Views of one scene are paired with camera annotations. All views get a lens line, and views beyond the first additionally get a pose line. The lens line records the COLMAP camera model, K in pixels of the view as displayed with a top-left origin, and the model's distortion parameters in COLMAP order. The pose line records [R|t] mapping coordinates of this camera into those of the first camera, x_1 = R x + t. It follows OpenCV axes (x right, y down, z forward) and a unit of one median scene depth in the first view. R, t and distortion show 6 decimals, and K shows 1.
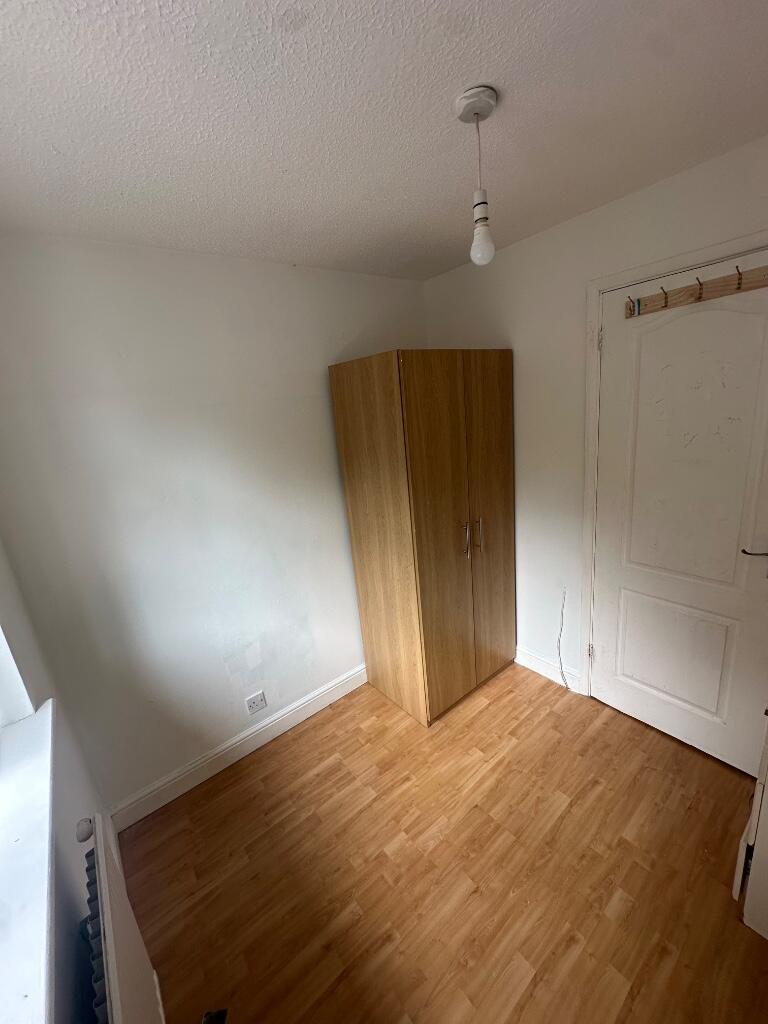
lens RADIAL K [[408.0, 0, 384.0], [0, 408.0, 535.5], [0, 0, 1]] dist [-0.000657, -0.000096]
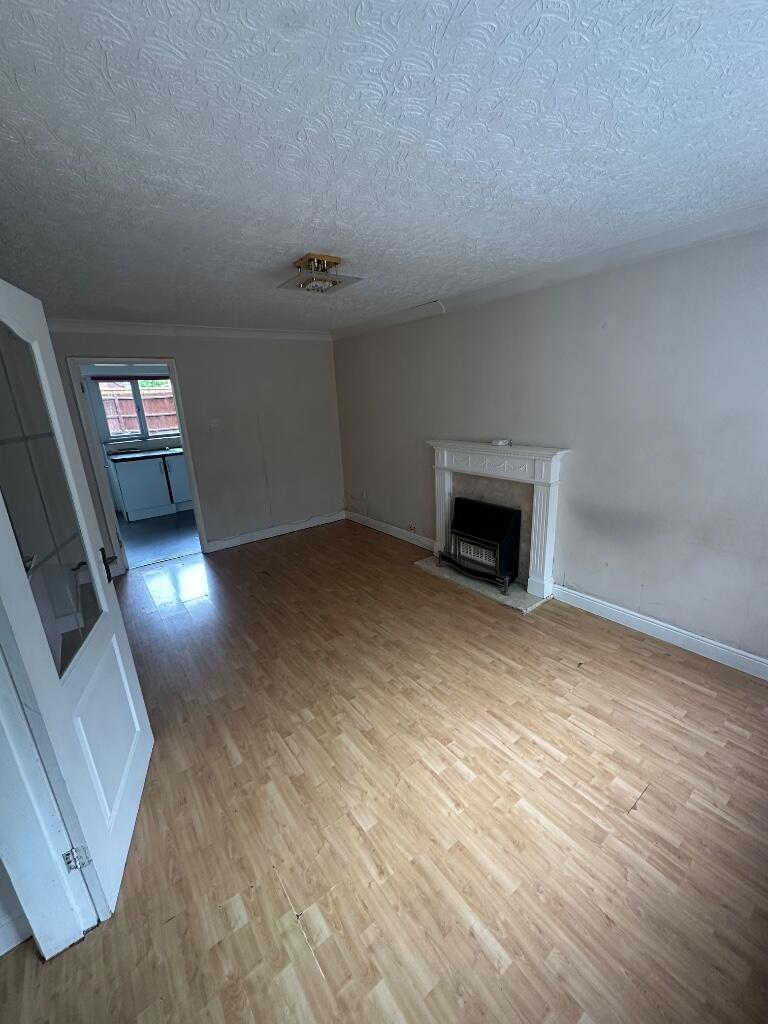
lens RADIAL K [[408.0, 0, 383.6], [0, 408.0, 510.7], [0, 0, 1]] dist [-0.000657, -0.000096]
pose [[-0.033247, 0.374476, -0.926640, 0.972661], [-0.259545, 0.892110, 0.369833, -0.341672], [0.965158, 0.252801, 0.067533, 0.732654]]
